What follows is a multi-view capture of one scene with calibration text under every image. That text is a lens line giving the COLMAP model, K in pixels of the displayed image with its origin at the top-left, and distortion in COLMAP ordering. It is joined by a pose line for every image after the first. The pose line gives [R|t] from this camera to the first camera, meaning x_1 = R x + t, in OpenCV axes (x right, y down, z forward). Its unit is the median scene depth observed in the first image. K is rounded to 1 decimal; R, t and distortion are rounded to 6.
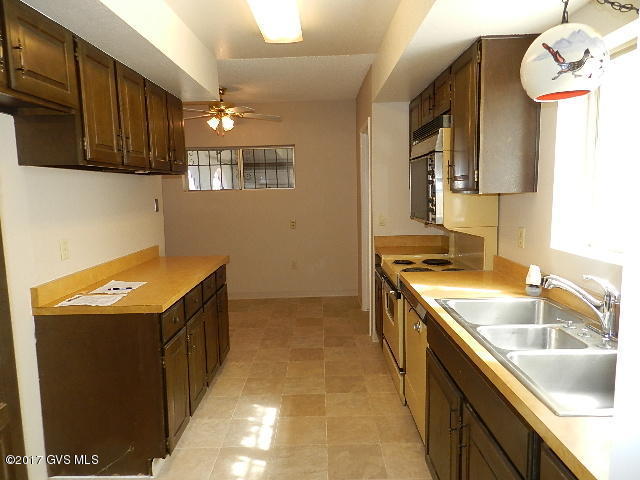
lens RADIAL K [[433.0, 0, 320.0], [0, 433.0, 240.0], [0, 0, 1]] dist [0.018135, -0.002189]
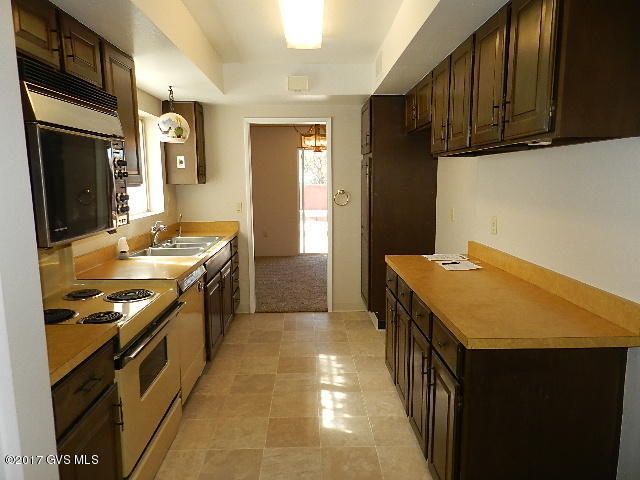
lens RADIAL K [[433.0, 0, 320.0], [0, 433.0, 240.0], [0, 0, 1]] dist [0.018135, -0.002189]
pose [[-0.999124, 0.035213, -0.022630, -0.090581], [0.028276, 0.966423, 0.255397, -0.213956], [0.030864, 0.254533, -0.966571, 1.830294]]
